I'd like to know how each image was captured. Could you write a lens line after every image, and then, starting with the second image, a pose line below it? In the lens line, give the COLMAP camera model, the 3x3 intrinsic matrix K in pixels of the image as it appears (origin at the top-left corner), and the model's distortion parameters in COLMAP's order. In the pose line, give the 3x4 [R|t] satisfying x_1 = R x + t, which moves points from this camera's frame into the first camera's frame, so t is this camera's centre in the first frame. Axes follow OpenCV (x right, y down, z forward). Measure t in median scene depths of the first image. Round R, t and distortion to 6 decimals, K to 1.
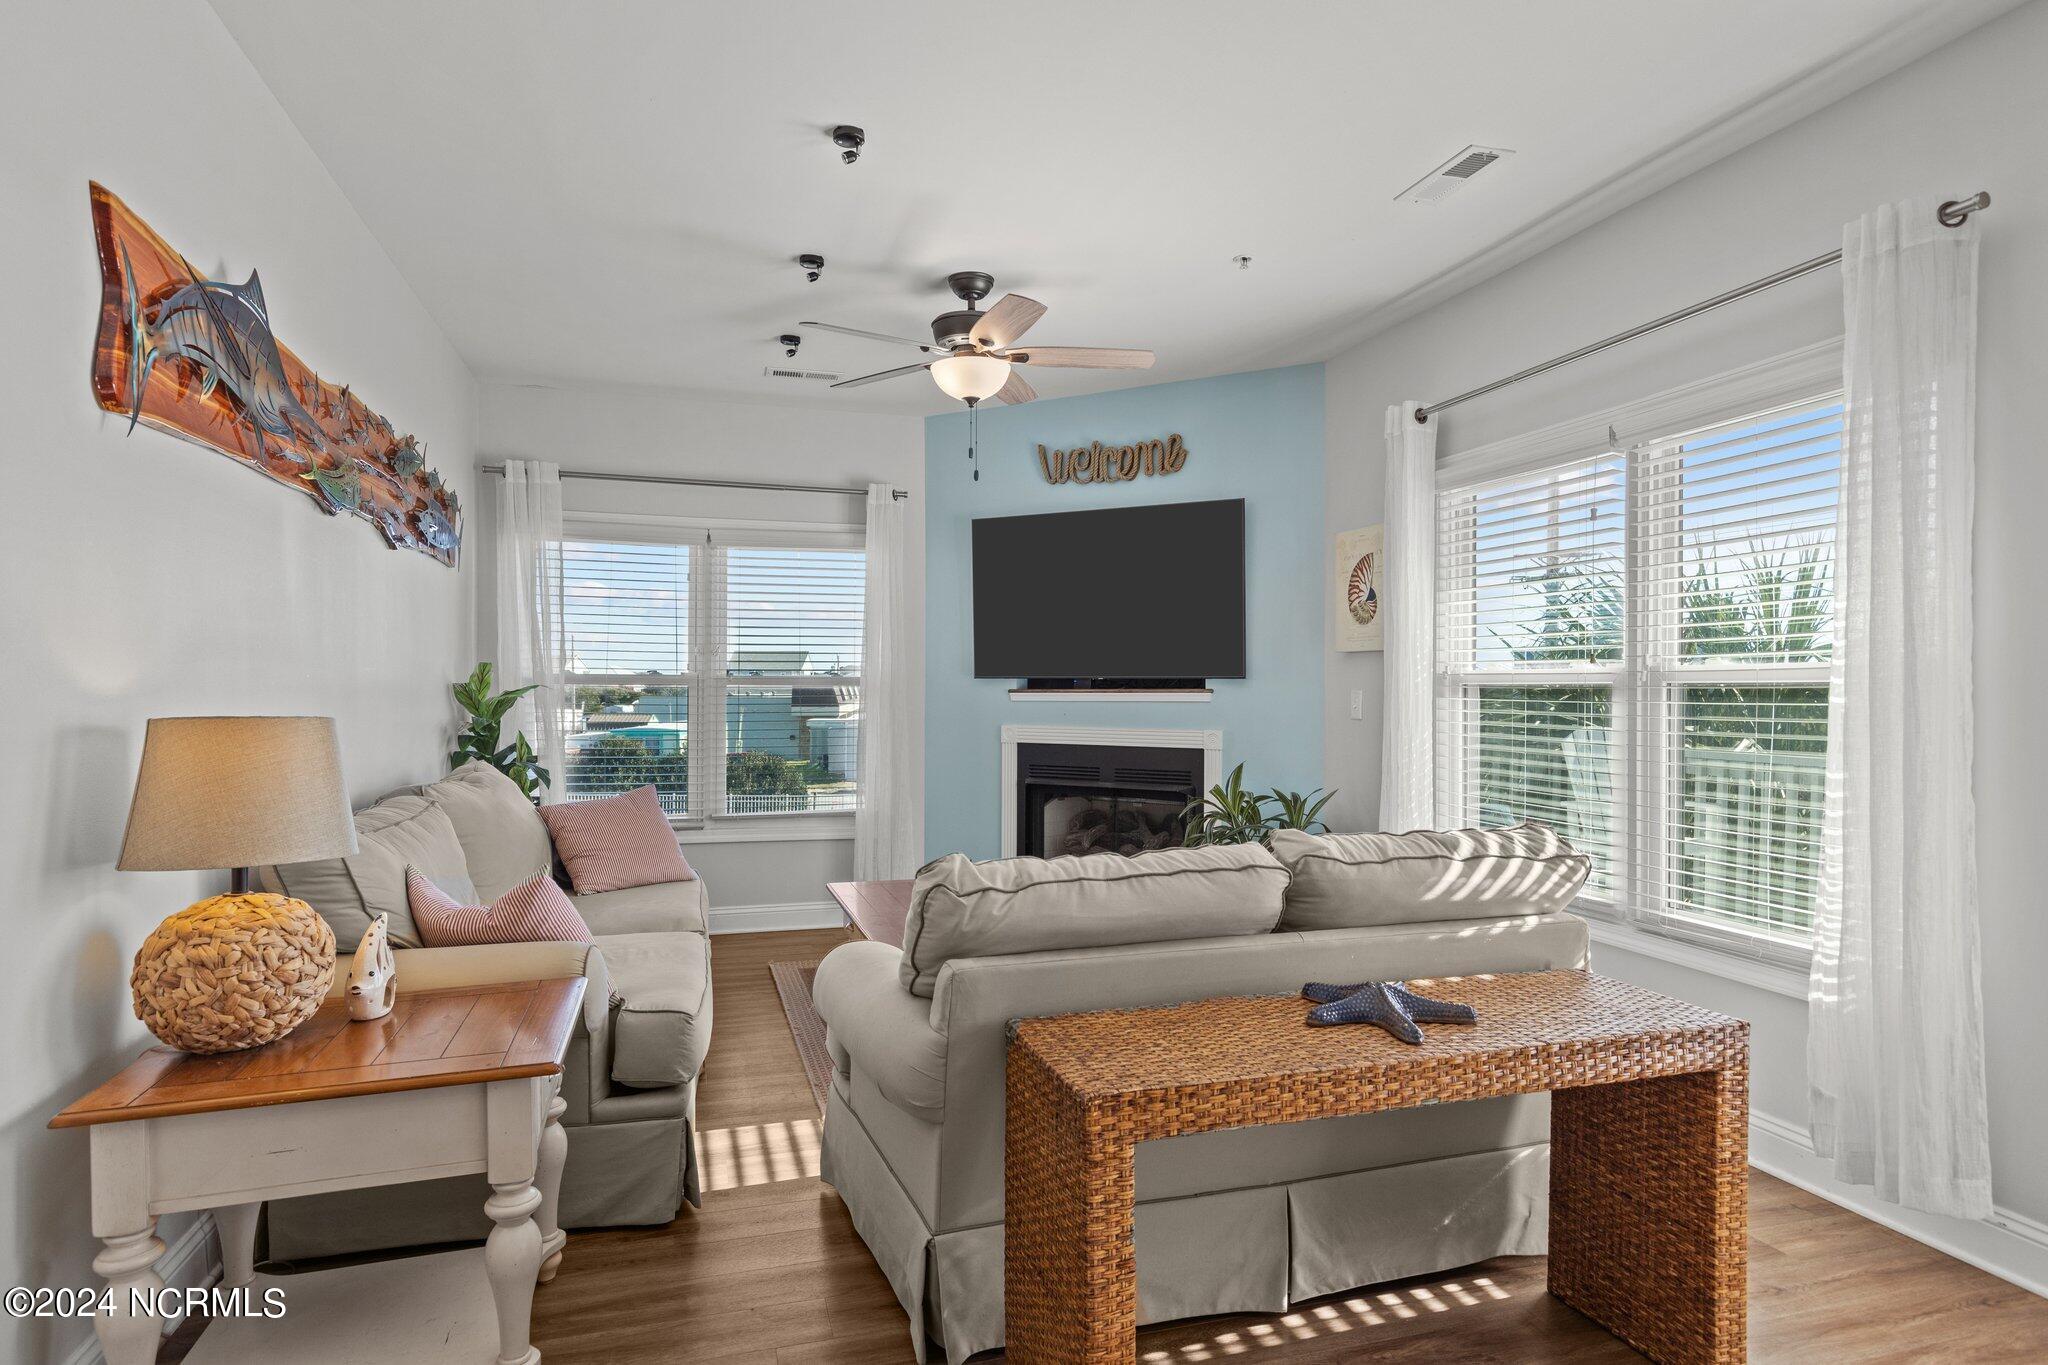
lens RADIAL K [[1119.7, 0, 1035.4], [0, 1119.7, 693.7], [0, 0, 1]] dist [0.009165, -0.004084]
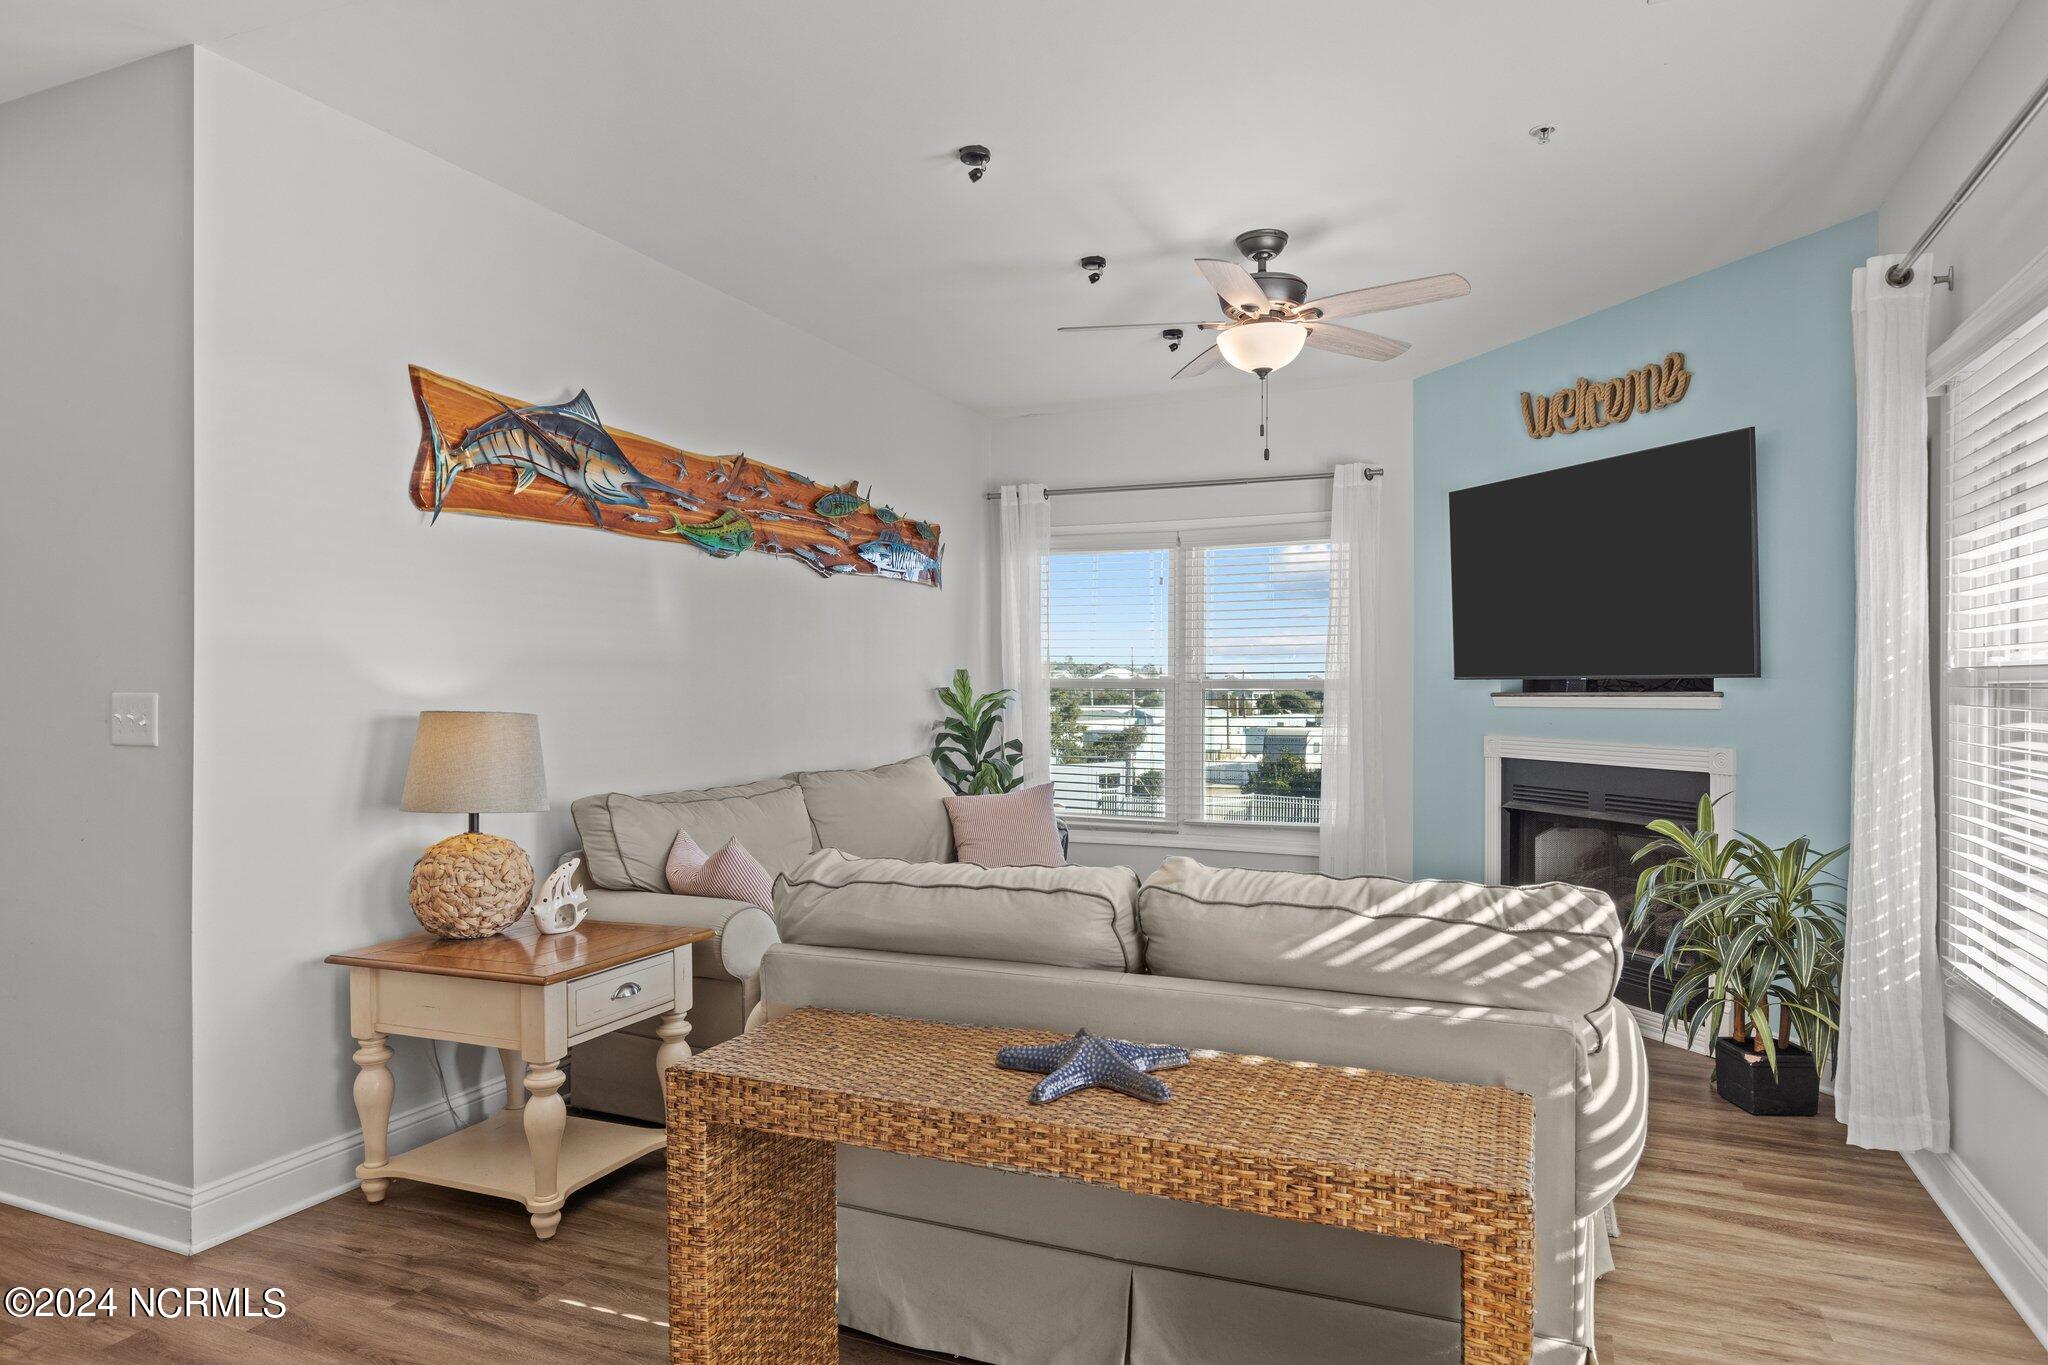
lens RADIAL K [[1223.1, 0, 1039.4], [0, 1223.1, 695.9], [0, 0, 1]] dist [0.000395, -0.005359]
pose [[0.763999, 0.000757, -0.645217, 0.680124], [-0.002150, 0.999997, -0.001372, 0.001015], [0.645214, 0.002435, 0.763998, 0.205233]]
